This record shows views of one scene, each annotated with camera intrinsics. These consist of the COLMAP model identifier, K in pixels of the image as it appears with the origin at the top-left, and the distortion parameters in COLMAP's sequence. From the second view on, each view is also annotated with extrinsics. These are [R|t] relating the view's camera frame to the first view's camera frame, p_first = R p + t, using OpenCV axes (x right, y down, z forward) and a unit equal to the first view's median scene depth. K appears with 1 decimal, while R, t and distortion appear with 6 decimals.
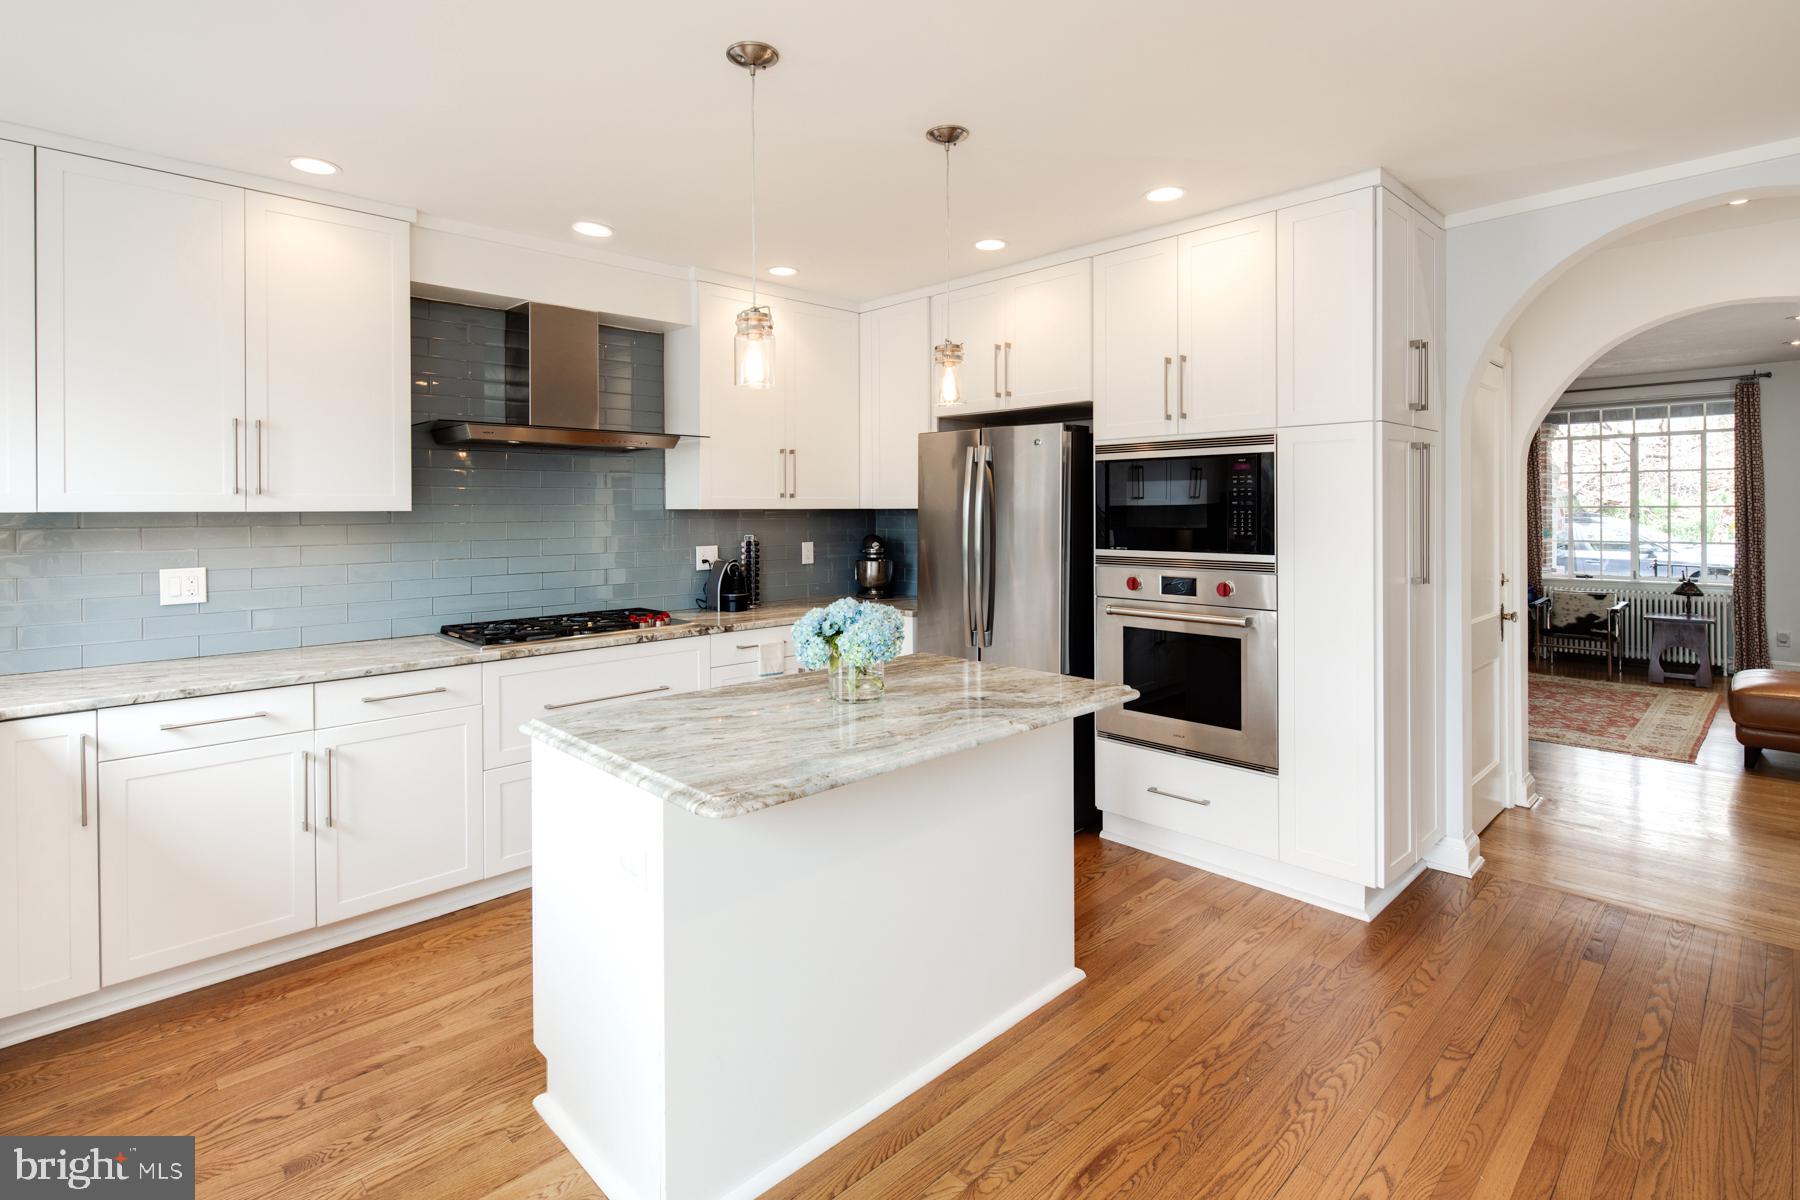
lens RADIAL K [[864.9, 0, 892.6], [0, 864.9, 507.7], [0, 0, 1]] dist [0.001730, -0.000070]
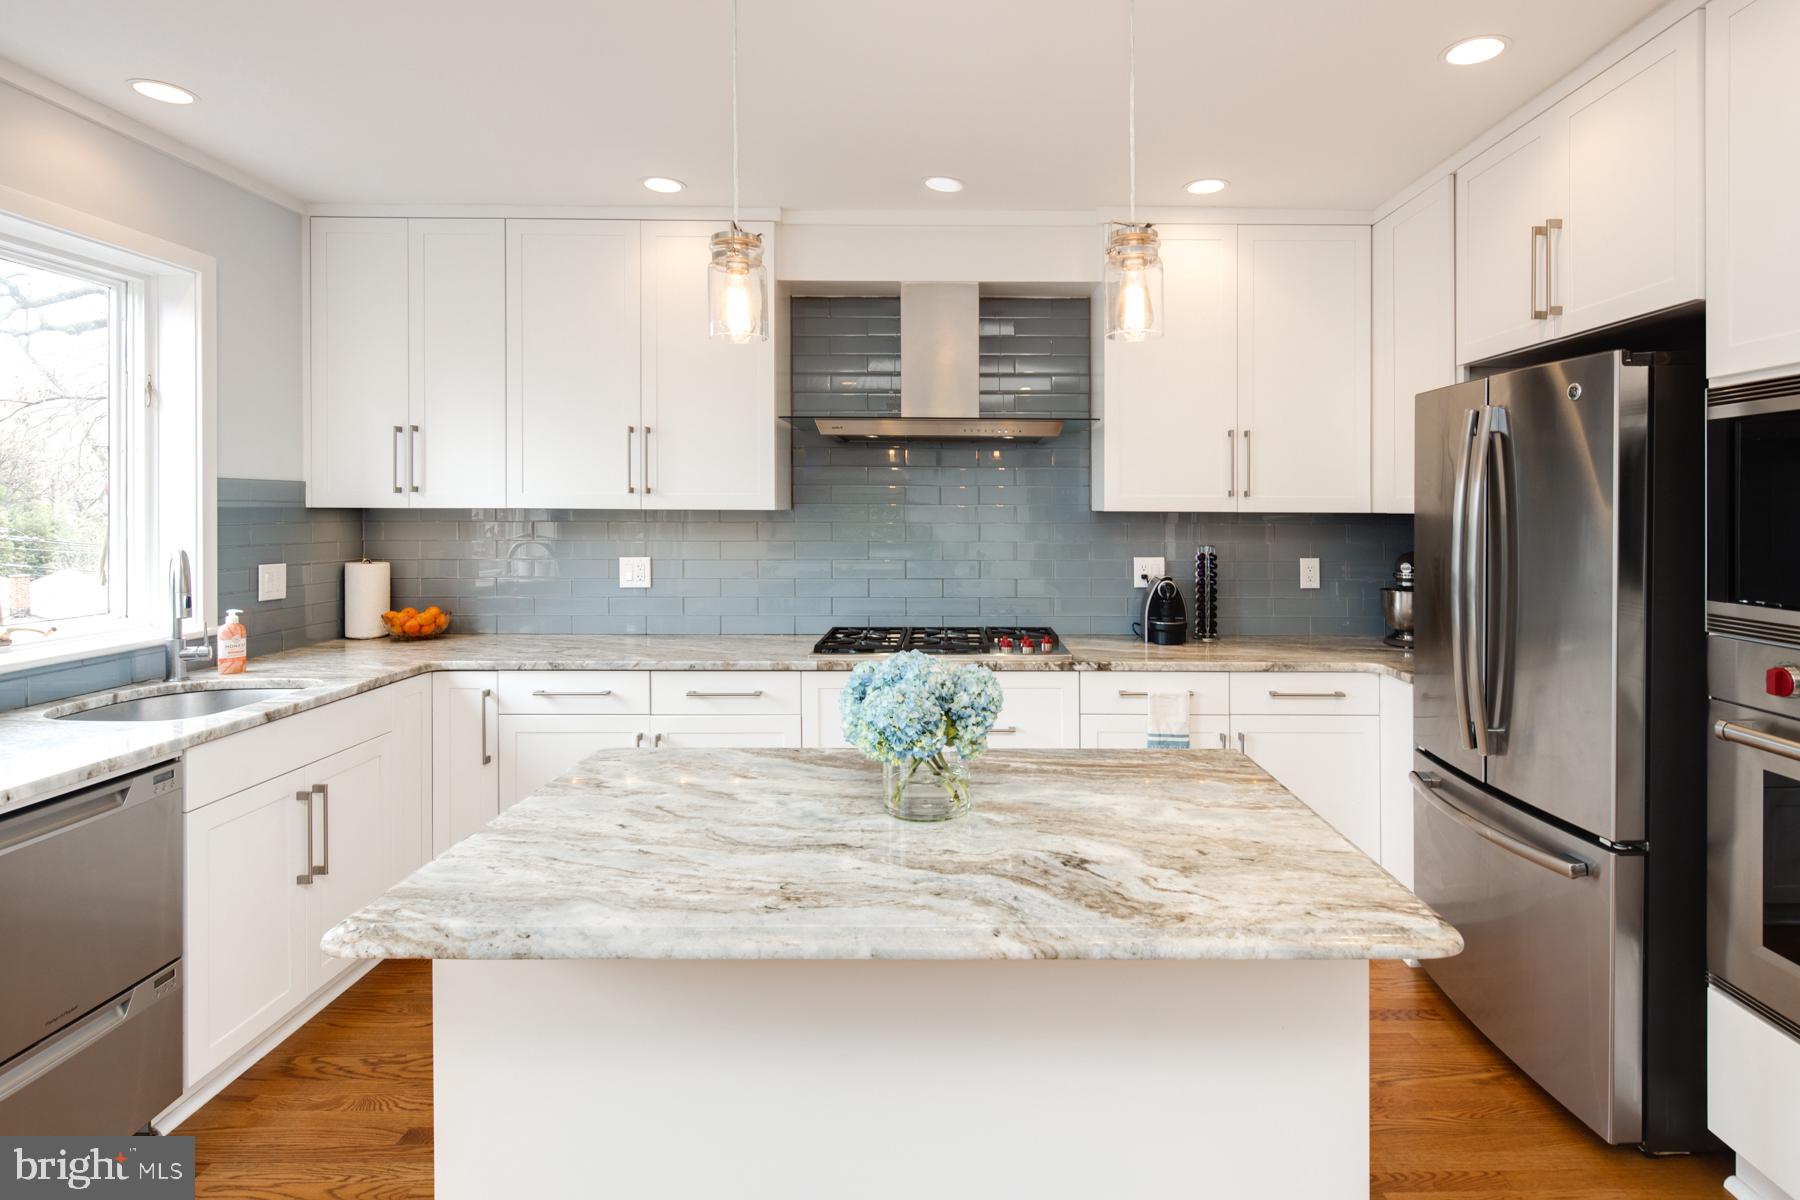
lens RADIAL K [[903.1, 0, 957.5], [0, 903.1, 508.6], [0, 0, 1]] dist [0.000811, -0.000604]
pose [[0.727558, 0.007760, -0.686002, 0.253423], [-0.007751, 0.999965, 0.003091, -0.002332], [0.686002, 0.003068, 0.727593, 0.310398]]
